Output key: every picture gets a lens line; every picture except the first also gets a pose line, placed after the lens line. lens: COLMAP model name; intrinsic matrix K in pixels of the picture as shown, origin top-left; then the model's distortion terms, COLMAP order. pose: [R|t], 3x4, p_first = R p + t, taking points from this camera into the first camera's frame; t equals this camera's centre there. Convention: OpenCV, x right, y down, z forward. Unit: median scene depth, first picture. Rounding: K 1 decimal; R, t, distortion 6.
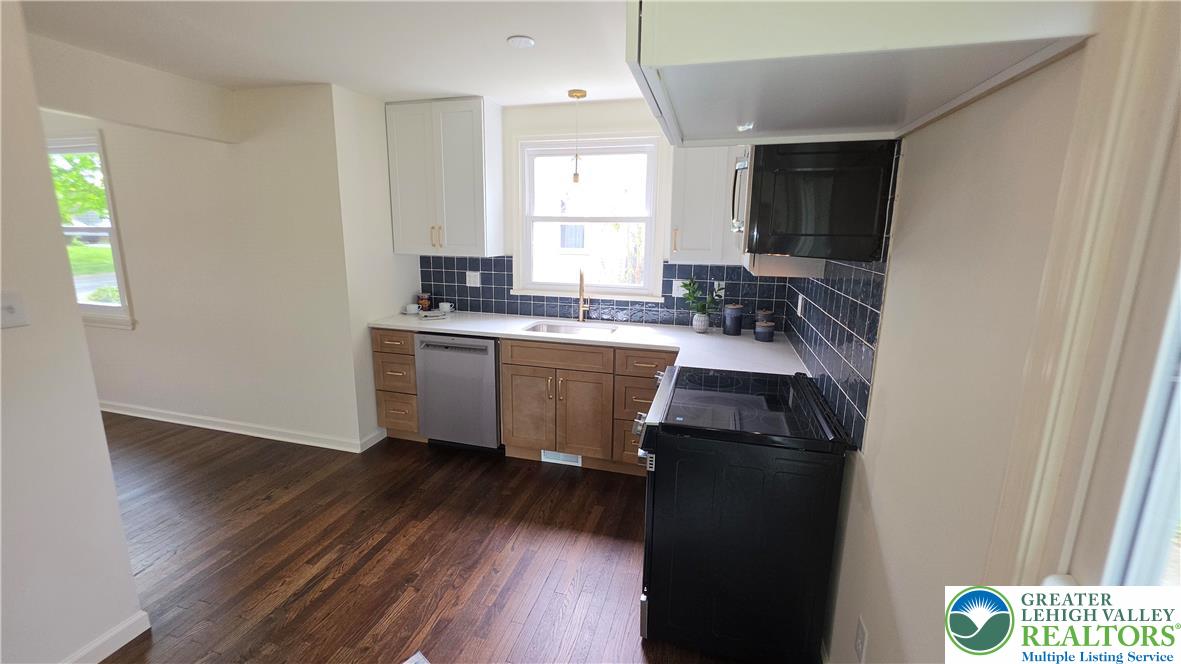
lens RADIAL K [[475.1, 0, 587.6], [0, 475.1, 314.5], [0, 0, 1]] dist [-0.003221, 0.001395]
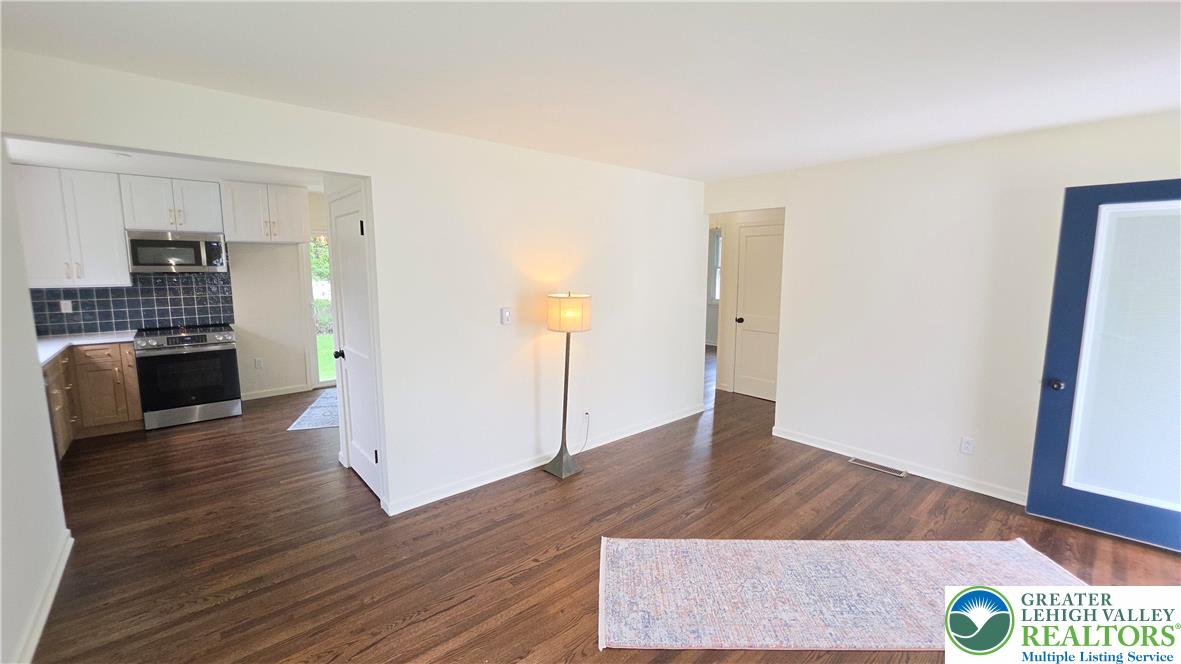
lens RADIAL K [[475.1, 0, 587.4], [0, 475.1, 324.6], [0, 0, 1]] dist [-0.003221, 0.001395]
pose [[-0.830014, -0.088102, 0.550740, -1.461261], [0.085964, 0.955438, 0.282398, -0.192722], [-0.551078, 0.281738, -0.785453, 0.944094]]
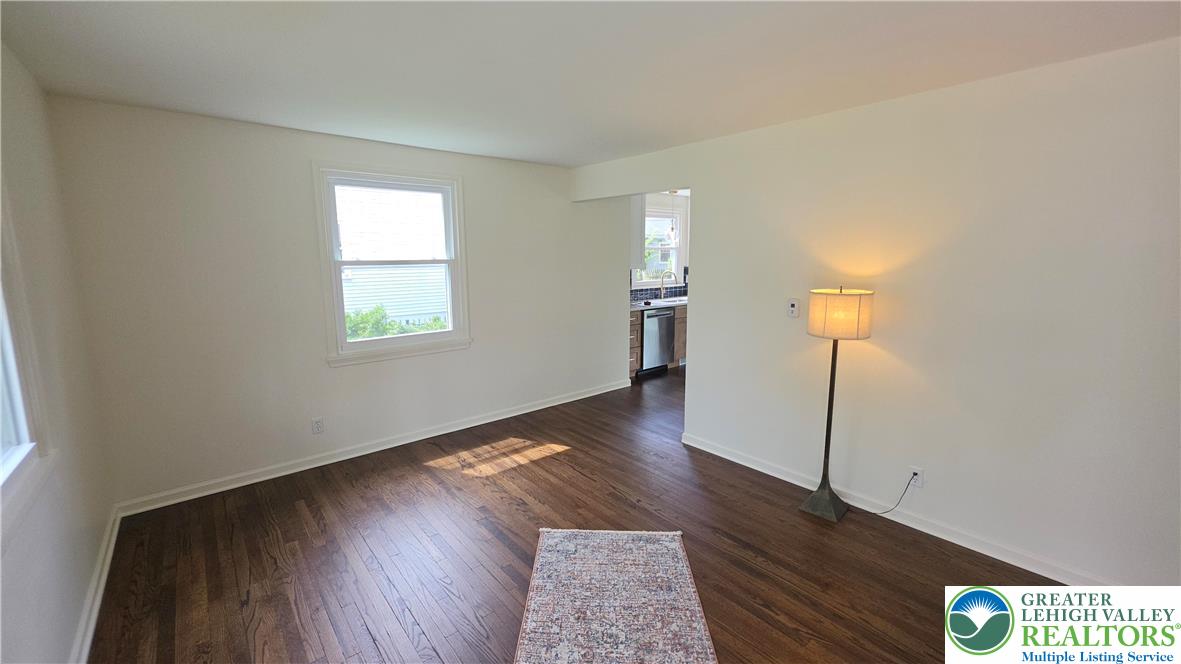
lens RADIAL K [[475.1, 0, 587.3], [0, 475.1, 327.2], [0, 0, 1]] dist [-0.003221, 0.001395]
pose [[0.567349, -0.145912, 0.810447, -1.722188], [0.165041, 0.984356, 0.061686, -0.040305], [-0.806769, 0.098760, 0.582555, 0.108433]]
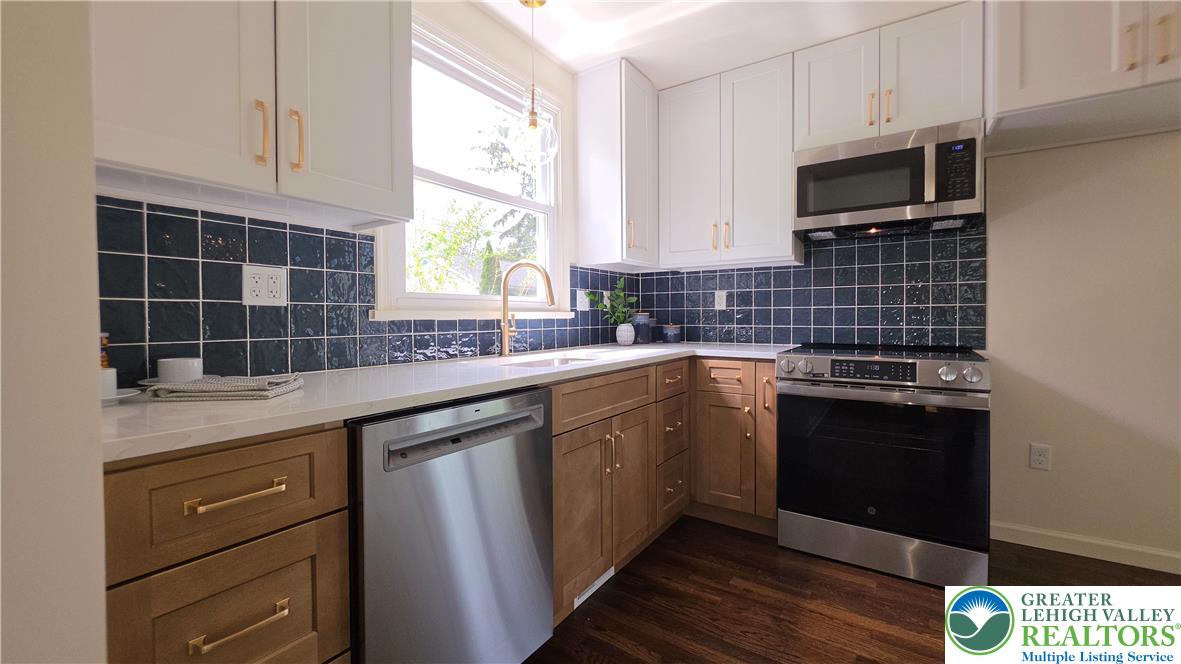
lens RADIAL K [[475.1, 0, 586.4], [0, 475.1, 326.9], [0, 0, 1]] dist [-0.003221, 0.001395]
pose [[0.326503, -0.035526, 0.944528, -0.519037], [0.184426, 0.982481, -0.026799, 0.012509], [-0.927029, 0.182945, 0.327335, 0.672404]]
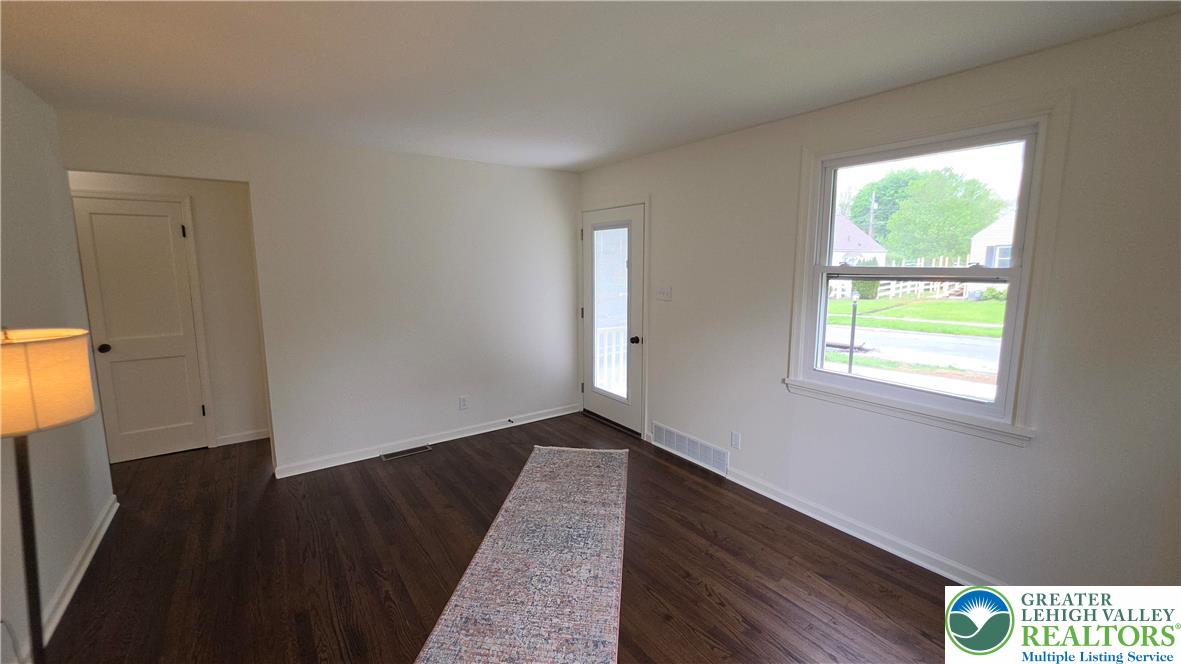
lens RADIAL K [[475.1, 0, 586.8], [0, 475.1, 320.0], [0, 0, 1]] dist [-0.003221, 0.001395]
pose [[-0.637855, 0.077415, -0.766256, -0.914770], [-0.150975, 0.963062, 0.222974, -0.144465], [0.755213, 0.257911, -0.602607, 0.758398]]
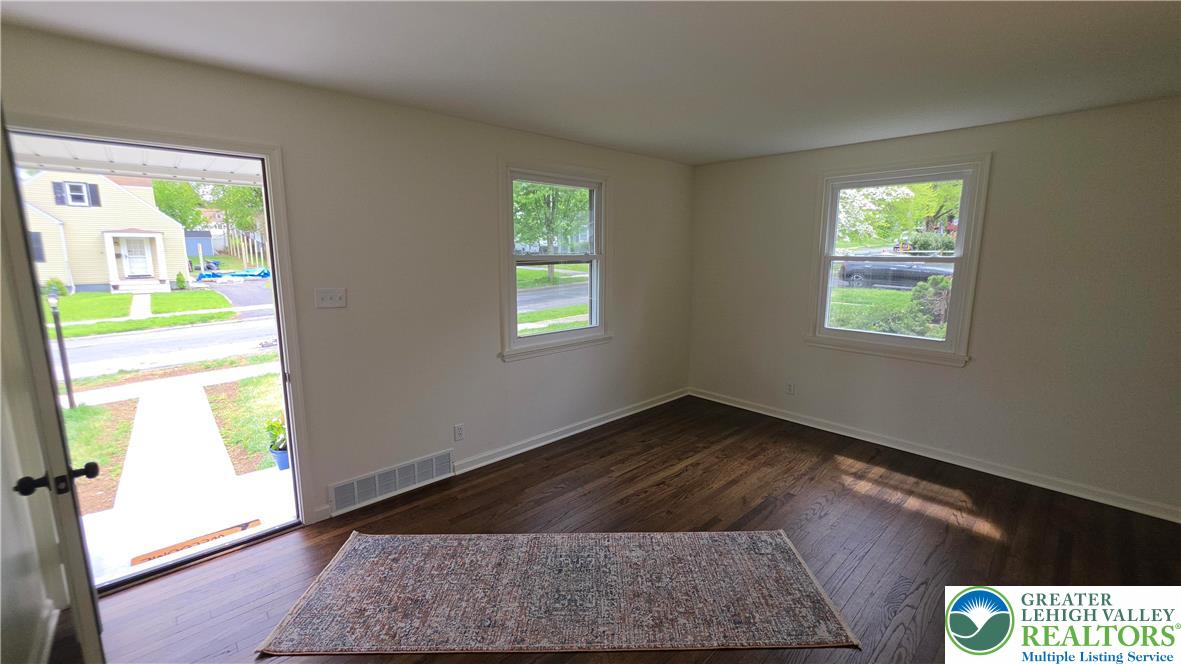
lens RADIAL K [[475.1, 0, 585.4], [0, 475.1, 321.6], [0, 0, 1]] dist [-0.003221, 0.001395]
pose [[0.846162, 0.062567, -0.529240, -1.105641], [-0.084068, 0.996321, -0.016624, 0.020639], [0.526253, 0.058559, 0.848309, -0.164016]]
